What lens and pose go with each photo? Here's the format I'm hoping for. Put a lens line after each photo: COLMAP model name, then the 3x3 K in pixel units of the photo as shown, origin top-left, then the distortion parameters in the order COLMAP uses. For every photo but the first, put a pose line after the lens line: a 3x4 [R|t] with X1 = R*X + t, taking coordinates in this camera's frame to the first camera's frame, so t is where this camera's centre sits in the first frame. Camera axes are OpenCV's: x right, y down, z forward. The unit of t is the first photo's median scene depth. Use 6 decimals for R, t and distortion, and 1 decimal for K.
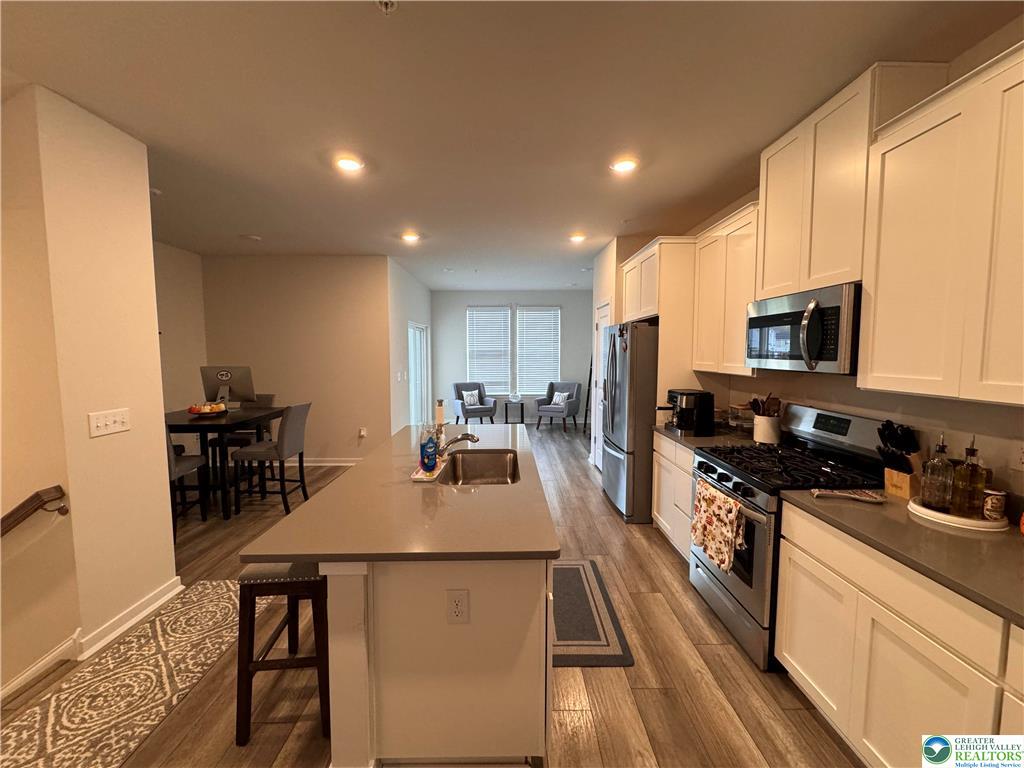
lens RADIAL K [[407.0, 0, 509.1], [0, 407.0, 381.9], [0, 0, 1]] dist [0.000147, -0.000636]
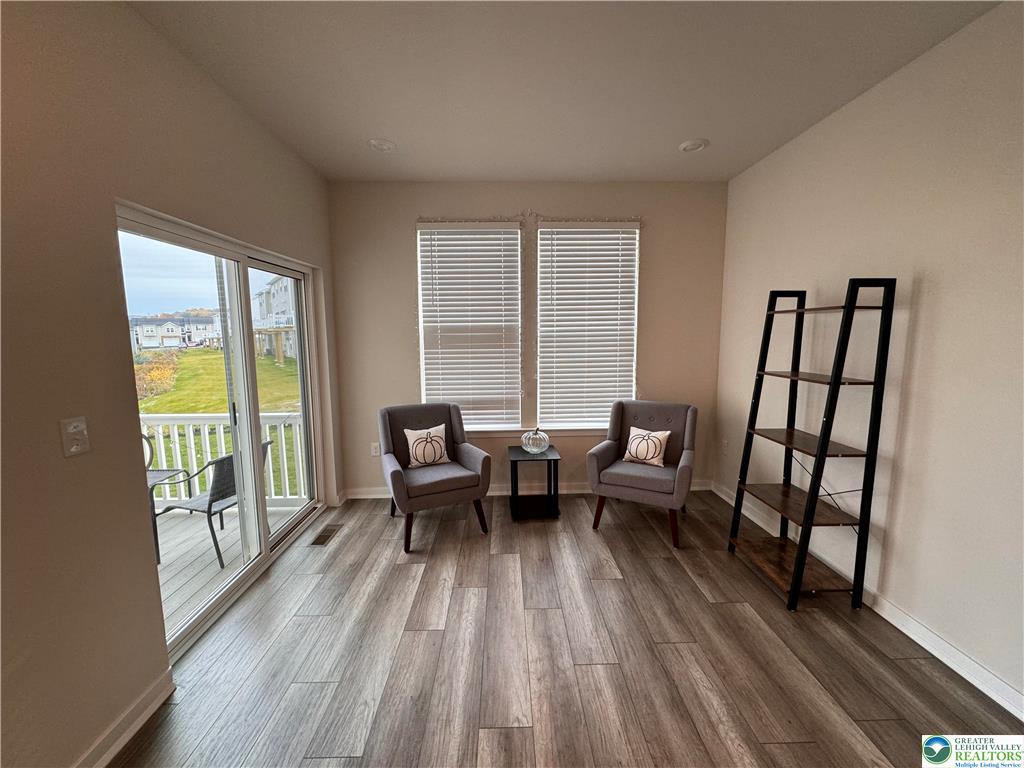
lens RADIAL K [[407.0, 0, 510.0], [0, 407.0, 382.8], [0, 0, 1]] dist [0.000147, -0.000636]
pose [[0.999531, -0.007116, 0.029796, -0.022719], [0.005704, 0.998870, 0.047193, -0.040809], [-0.030098, -0.047001, 0.998441, 0.591786]]
